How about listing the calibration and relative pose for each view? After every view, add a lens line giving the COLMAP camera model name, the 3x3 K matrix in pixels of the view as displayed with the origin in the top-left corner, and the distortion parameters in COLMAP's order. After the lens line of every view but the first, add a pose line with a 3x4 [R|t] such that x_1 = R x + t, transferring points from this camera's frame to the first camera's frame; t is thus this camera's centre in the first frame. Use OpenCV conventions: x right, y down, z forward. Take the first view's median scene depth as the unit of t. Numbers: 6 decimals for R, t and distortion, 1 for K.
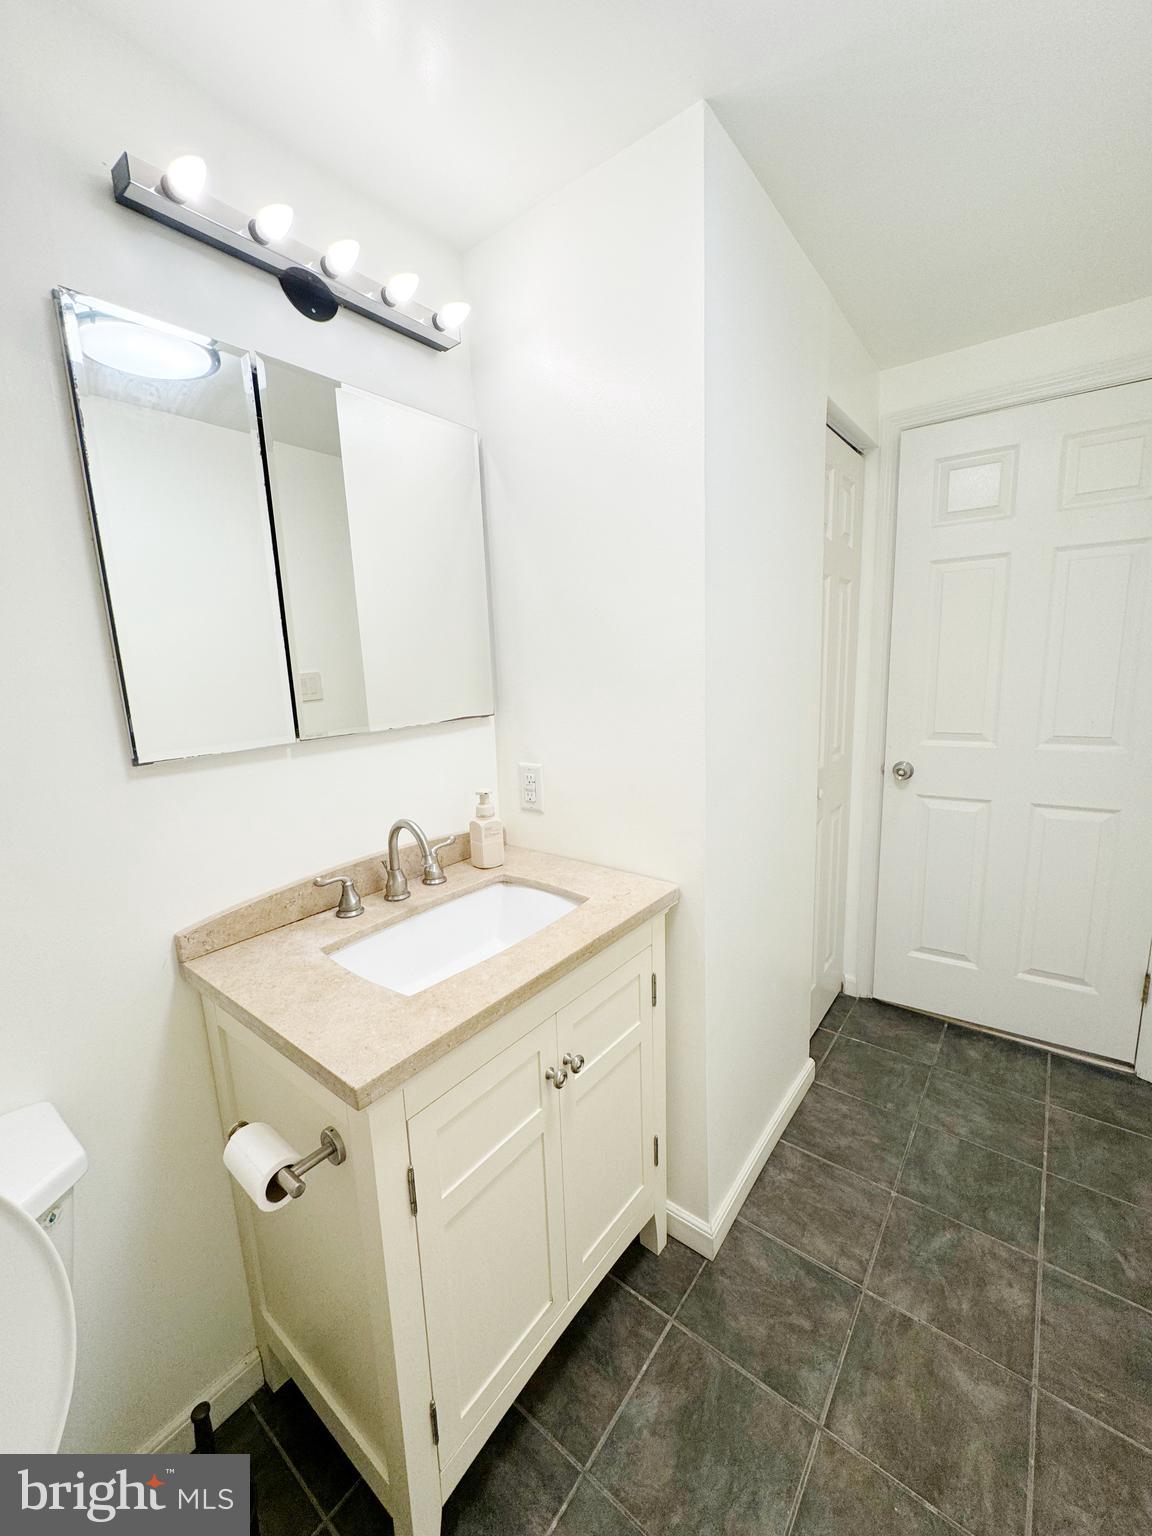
lens RADIAL K [[614.6, 0, 584.4], [0, 614.6, 770.7], [0, 0, 1]] dist [-0.002608, 0.000306]
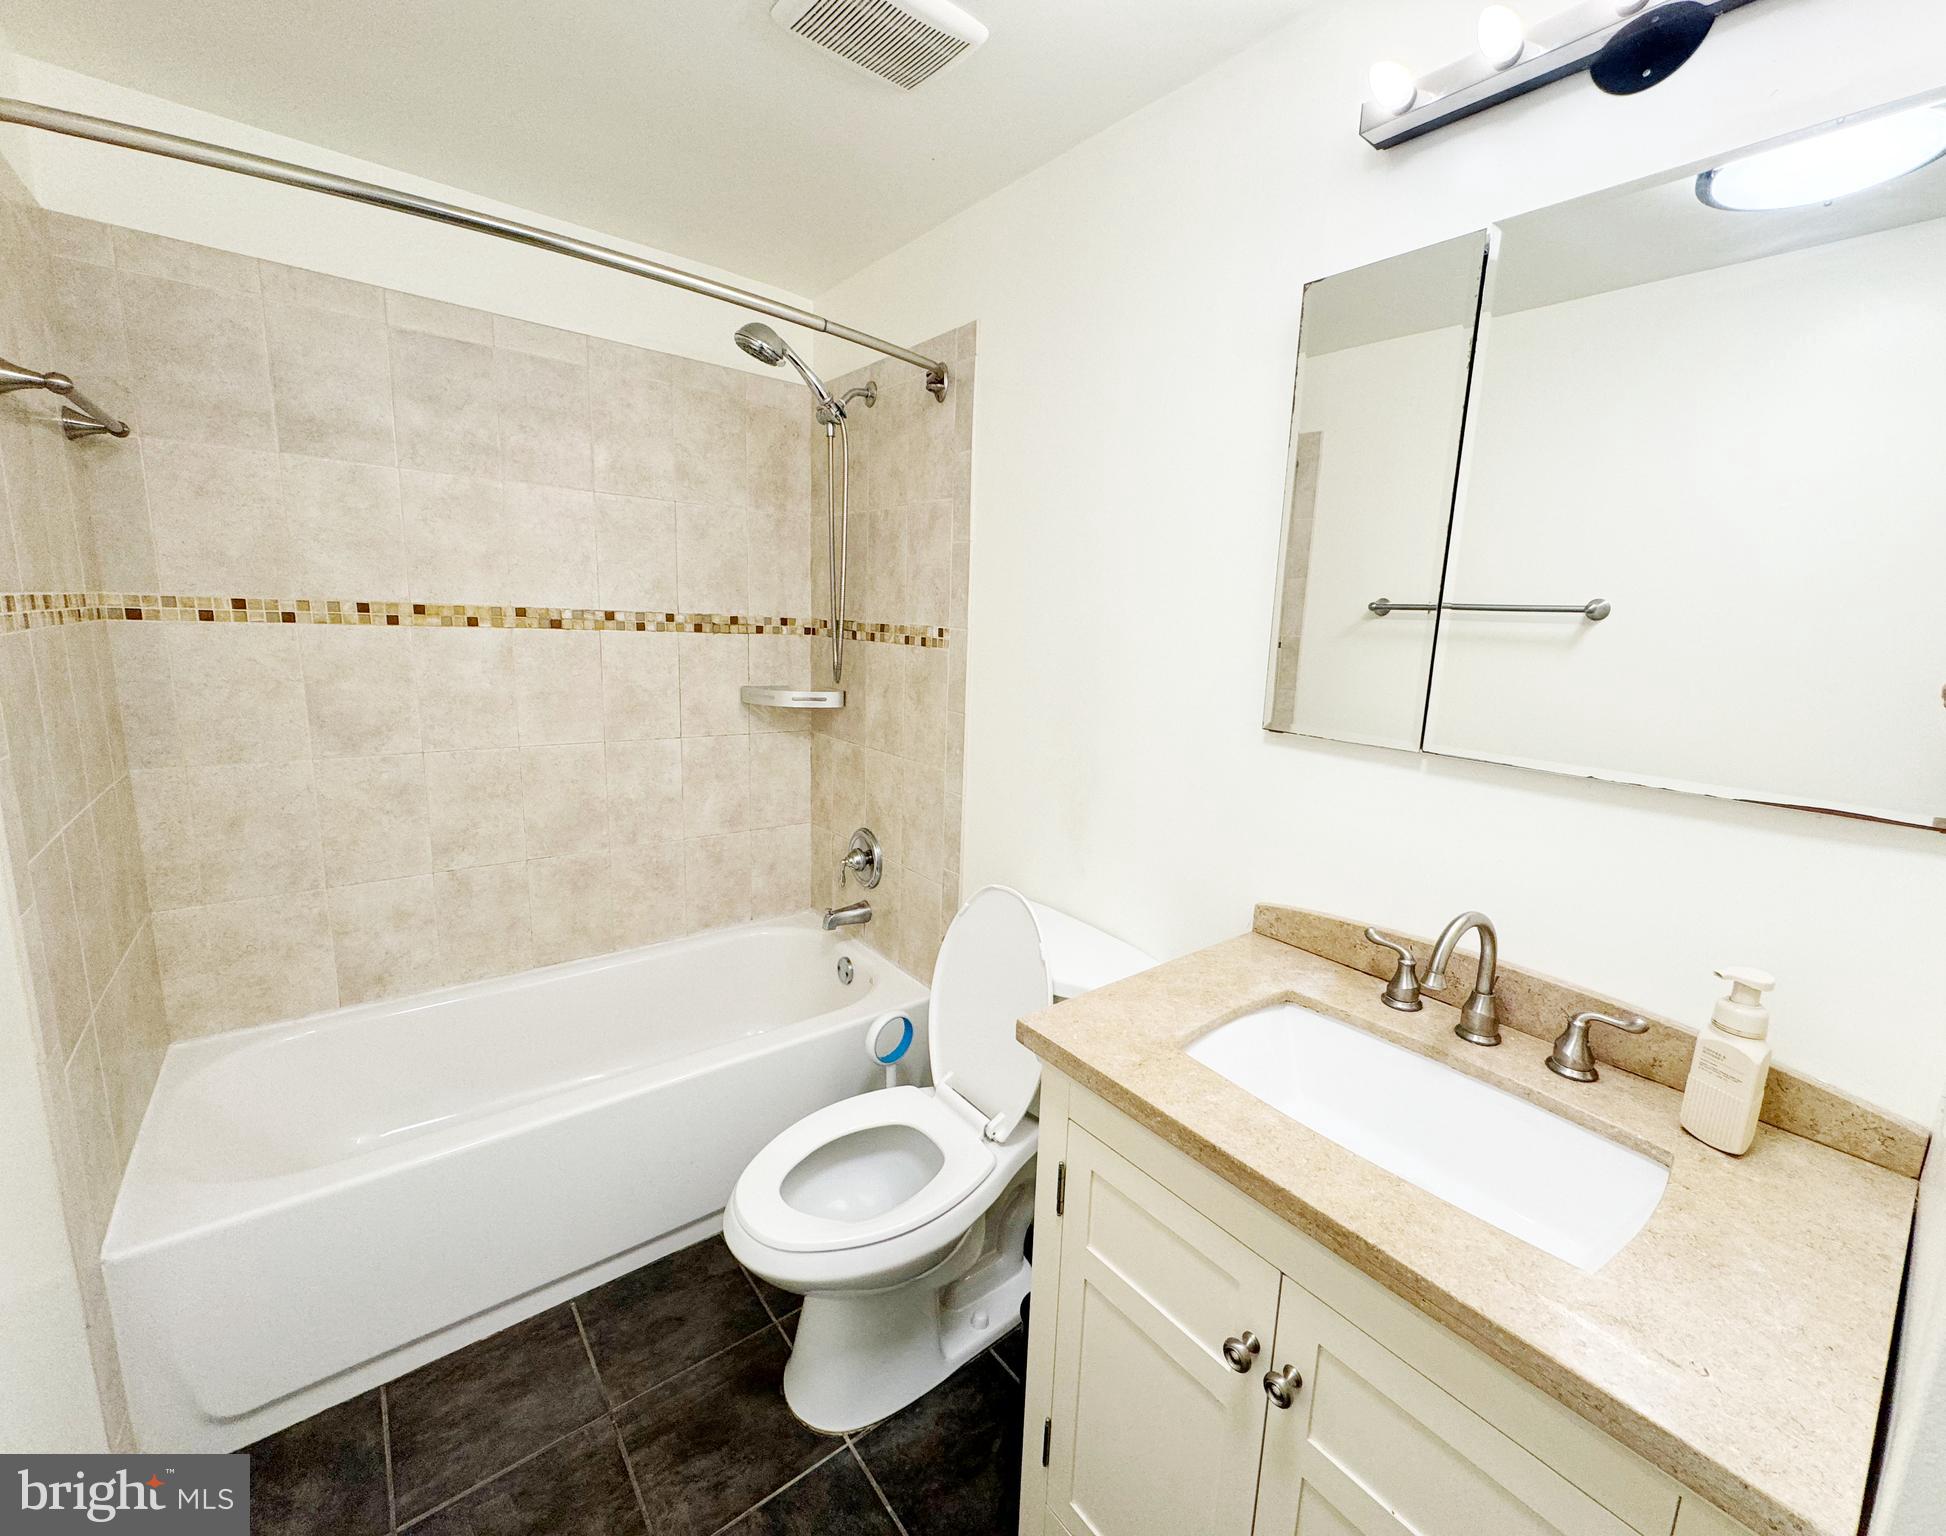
lens RADIAL K [[800.7, 0, 983.7], [0, 800.7, 759.3], [0, 0, 1]] dist [-0.001171, 0.000071]
pose [[-0.243116, 0.200025, -0.949149, 0.619786], [-0.205441, 0.945691, 0.251918, -0.185323], [0.947992, 0.256240, -0.188819, 0.735771]]
